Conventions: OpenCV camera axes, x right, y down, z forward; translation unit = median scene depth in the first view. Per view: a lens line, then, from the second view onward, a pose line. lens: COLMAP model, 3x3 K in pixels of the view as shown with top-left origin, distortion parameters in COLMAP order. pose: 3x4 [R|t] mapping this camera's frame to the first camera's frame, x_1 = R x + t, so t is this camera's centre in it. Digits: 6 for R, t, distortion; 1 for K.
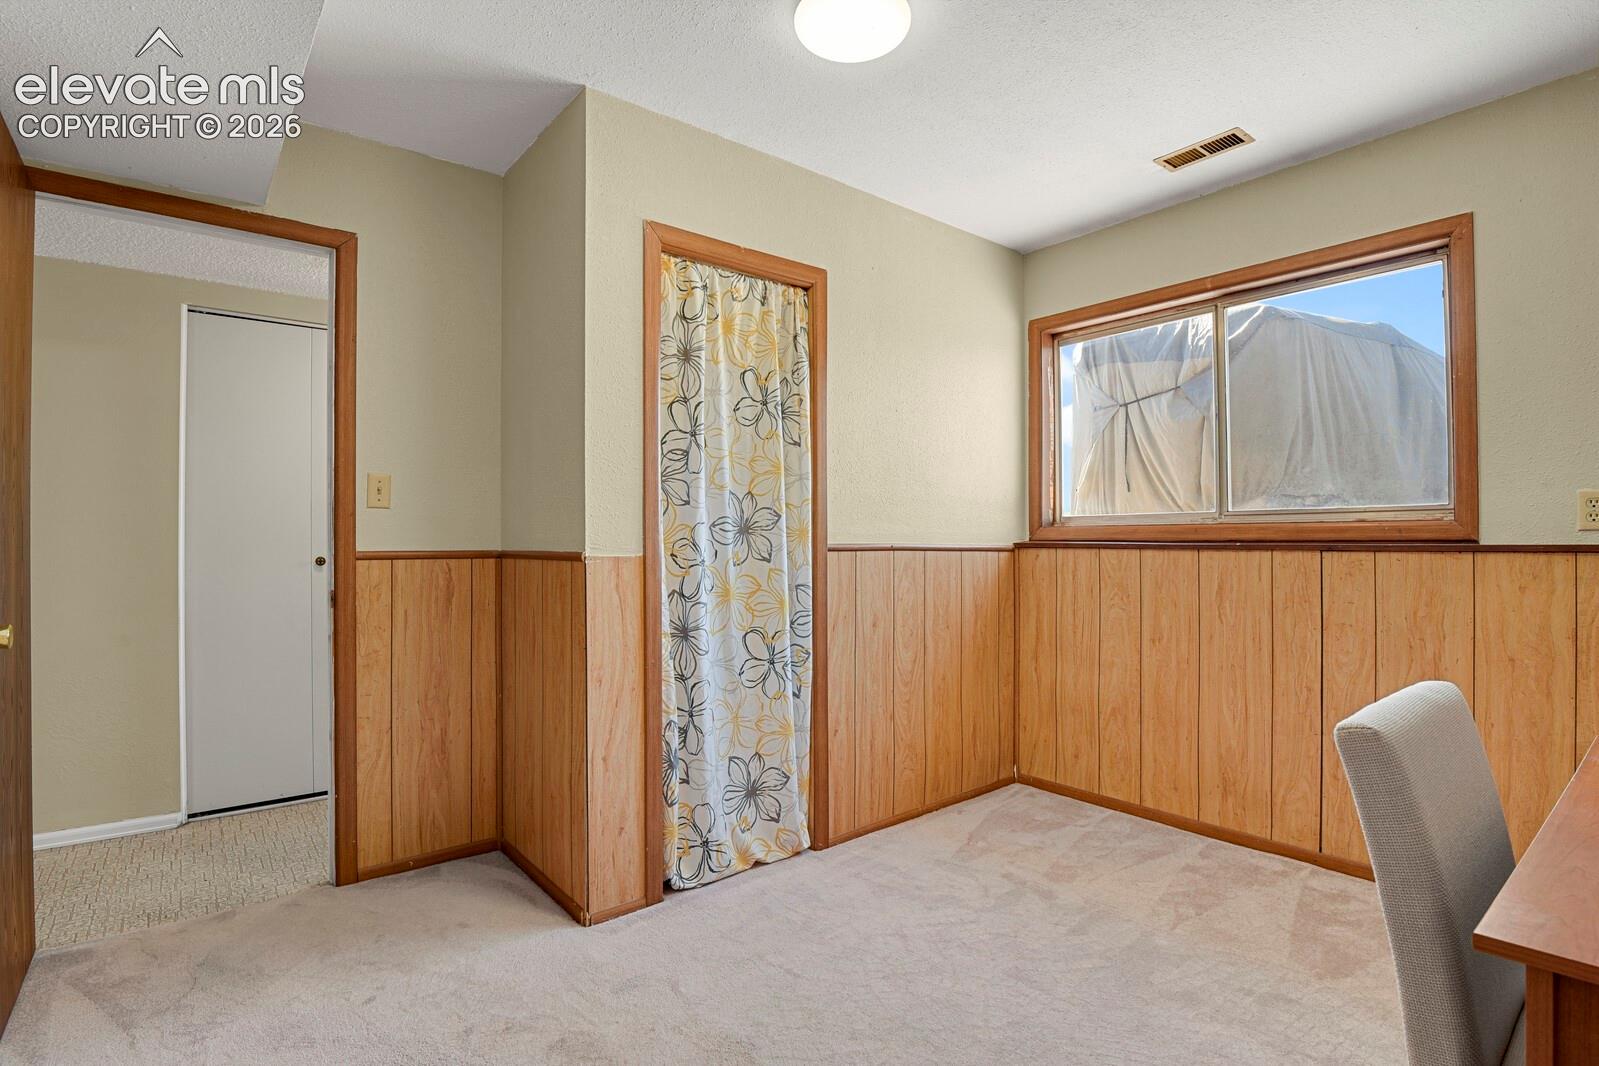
lens RADIAL K [[784.3, 0, 808.6], [0, 784.3, 533.3], [0, 0, 1]] dist [-0.024529, -0.003708]
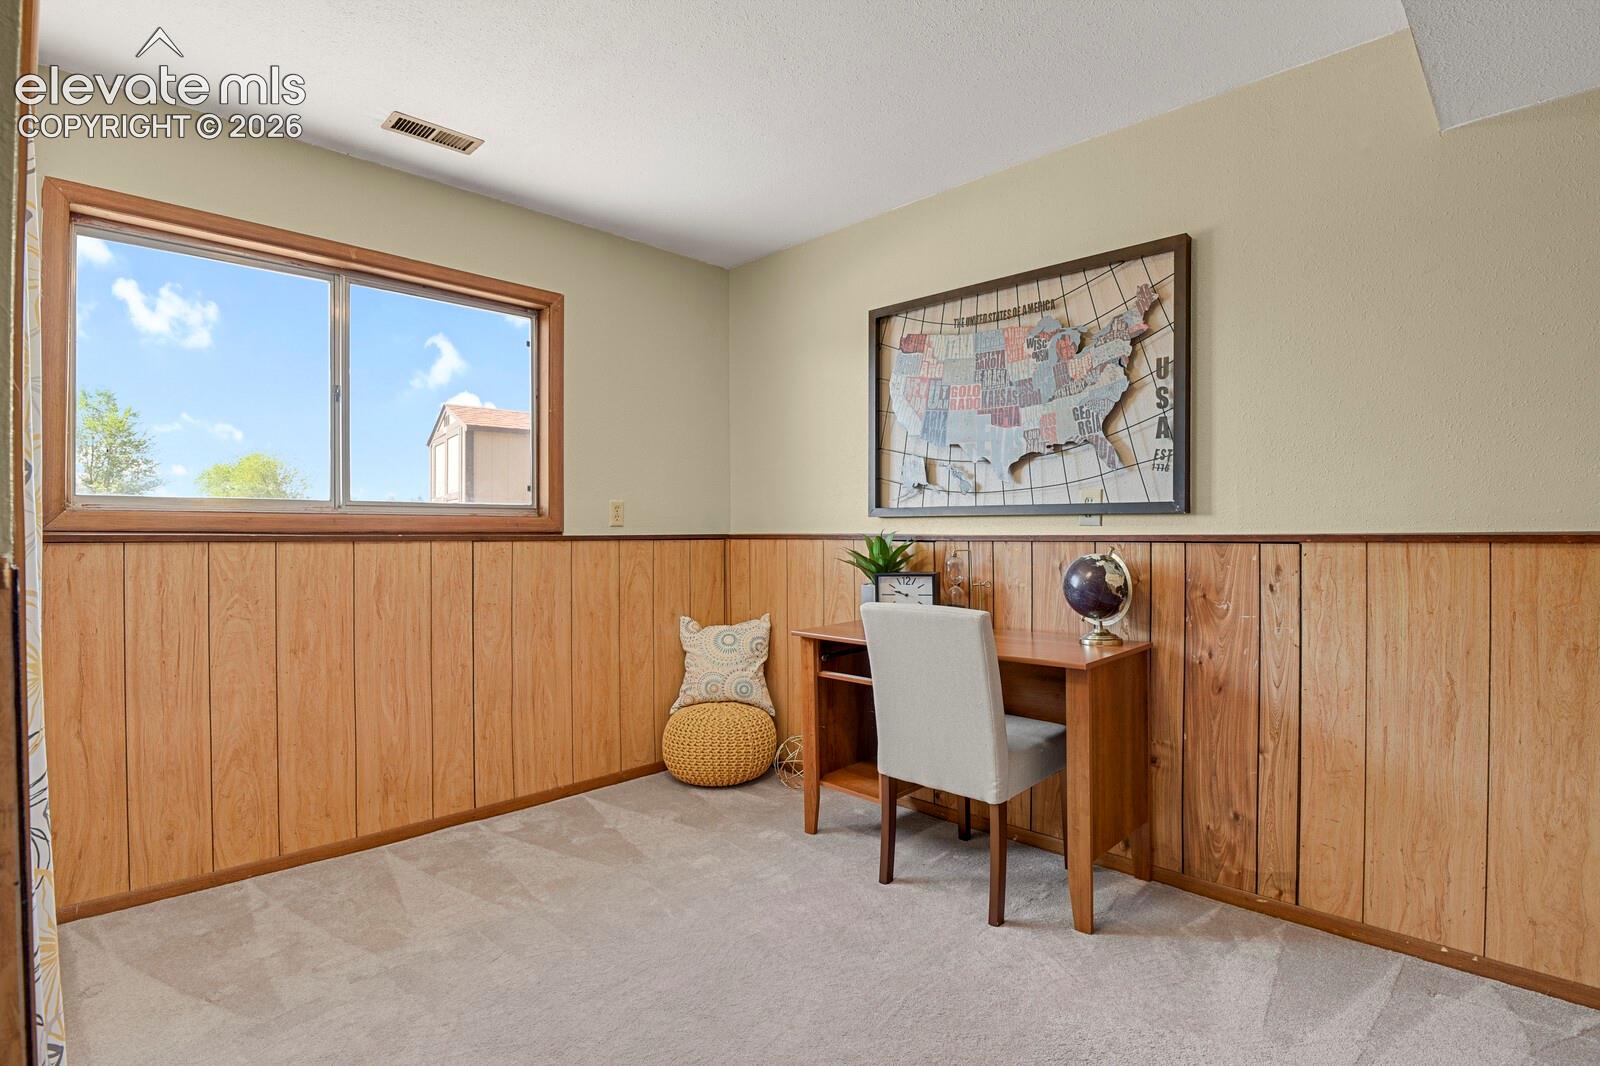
lens RADIAL K [[784.8, 0, 806.8], [0, 784.8, 534.0], [0, 0, 1]] dist [-0.024529, -0.003708]
pose [[-0.108029, 0.003398, 0.994142, -0.479087], [-0.005167, 0.999979, -0.003980, 0.013036], [-0.994134, -0.005567, -0.108009, 0.587939]]
